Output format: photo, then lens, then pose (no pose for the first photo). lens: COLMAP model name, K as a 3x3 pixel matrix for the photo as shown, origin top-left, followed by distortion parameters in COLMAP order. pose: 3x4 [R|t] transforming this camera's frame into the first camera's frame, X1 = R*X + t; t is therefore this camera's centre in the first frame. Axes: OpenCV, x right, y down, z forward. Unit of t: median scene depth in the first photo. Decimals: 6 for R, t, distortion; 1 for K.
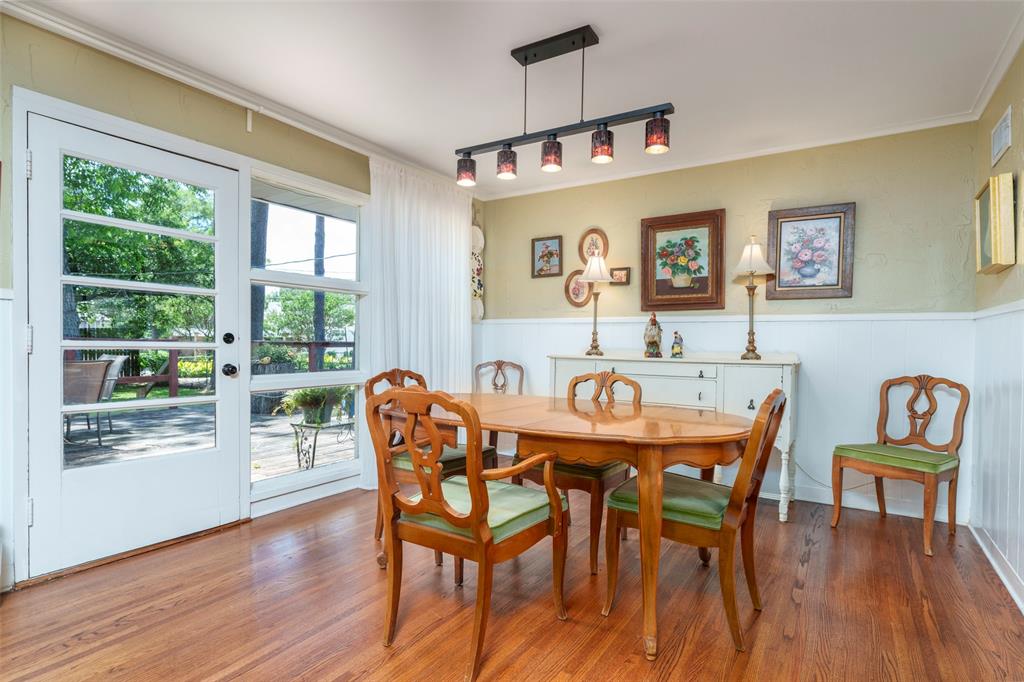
lens RADIAL K [[516.4, 0, 524.0], [0, 516.4, 343.4], [0, 0, 1]] dist [0.002340, 0.000376]
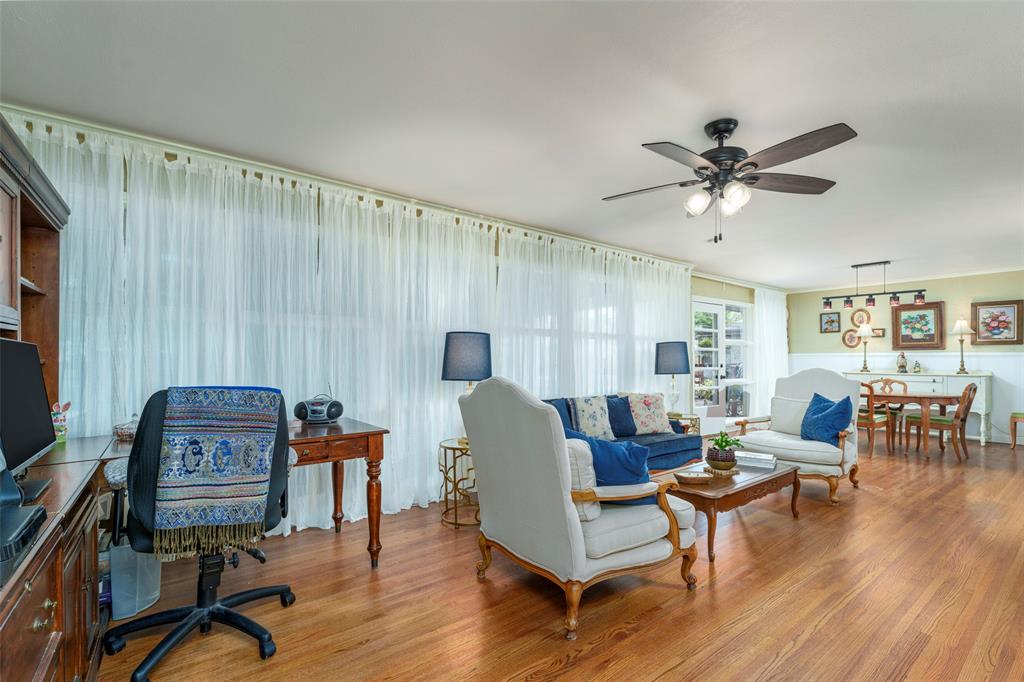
lens RADIAL K [[477.1, 0, 497.7], [0, 477.1, 347.0], [0, 0, 1]] dist [0.000066, 0.000339]
pose [[0.934292, -0.015233, -0.356183, -0.586421], [0.003019, 0.999389, -0.034822, -0.015629], [0.356496, 0.031459, 0.933767, -1.377689]]
